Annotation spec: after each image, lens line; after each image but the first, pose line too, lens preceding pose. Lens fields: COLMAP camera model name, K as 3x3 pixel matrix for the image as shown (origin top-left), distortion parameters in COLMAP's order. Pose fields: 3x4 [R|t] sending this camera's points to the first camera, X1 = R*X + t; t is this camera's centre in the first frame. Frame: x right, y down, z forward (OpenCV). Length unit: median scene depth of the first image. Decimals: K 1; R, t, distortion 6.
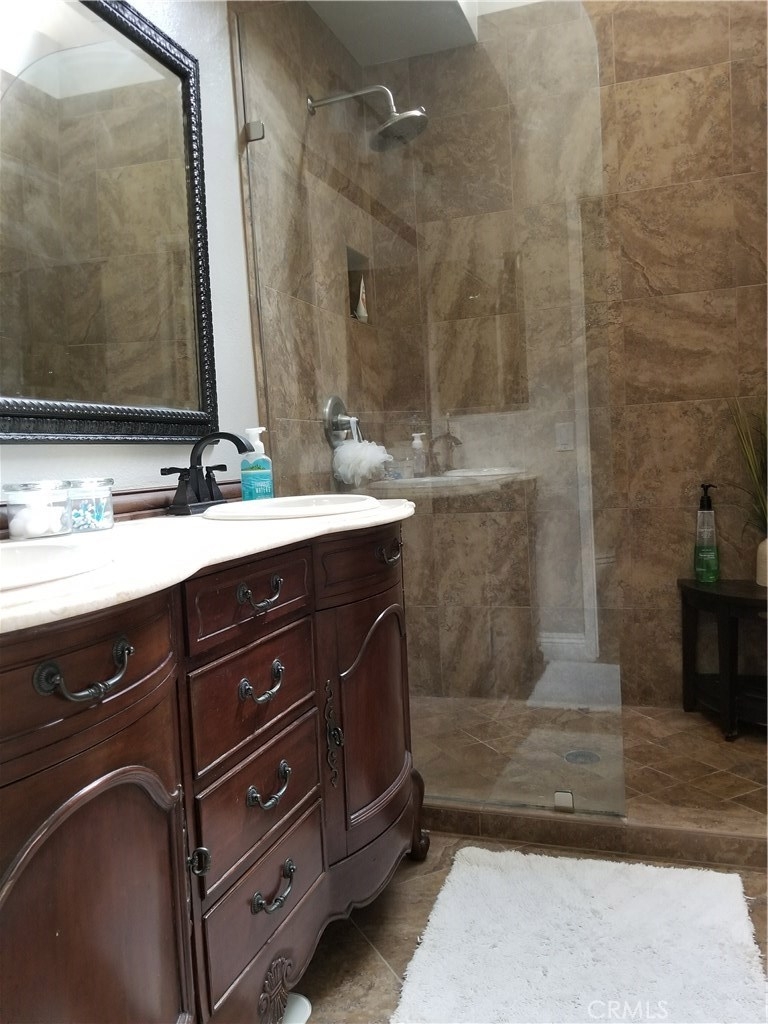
lens RADIAL K [[767.0, 0, 389.7], [0, 767.0, 514.0], [0, 0, 1]] dist [0.083799, -0.120548]
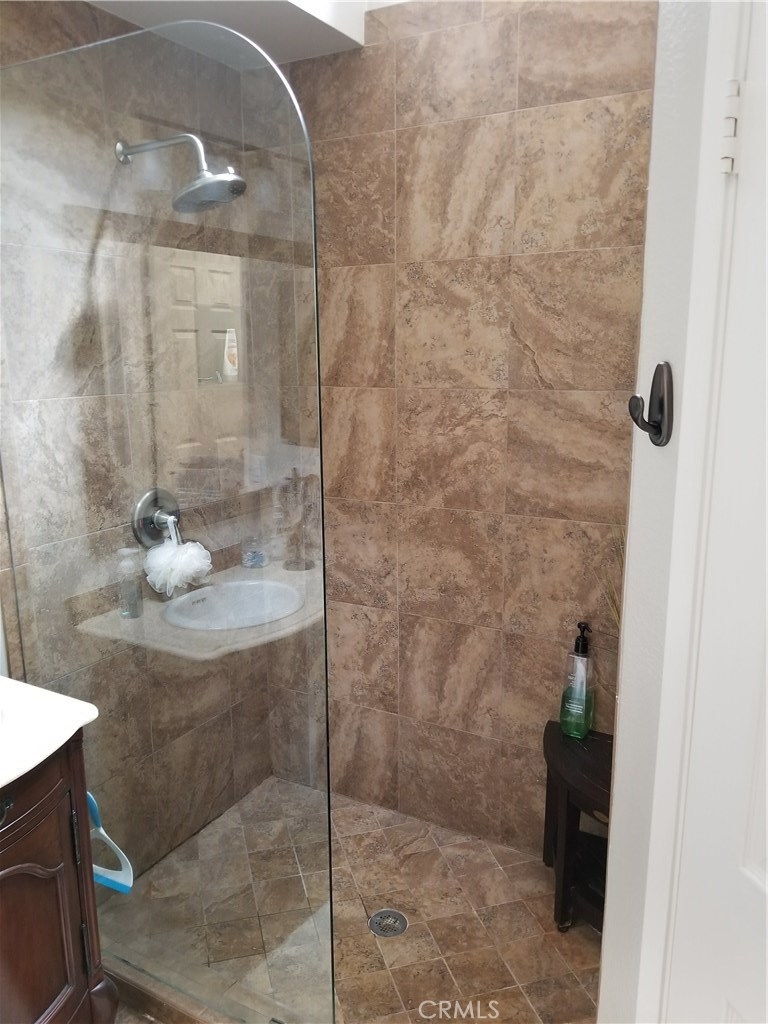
lens RADIAL K [[767.0, 0, 389.7], [0, 767.0, 514.0], [0, 0, 1]] dist [0.083799, -0.120548]
pose [[0.982007, 0.087708, -0.167239, 0.325965], [-0.064452, 0.988088, 0.139741, -0.251990], [0.177503, -0.126448, 0.975963, 0.166683]]
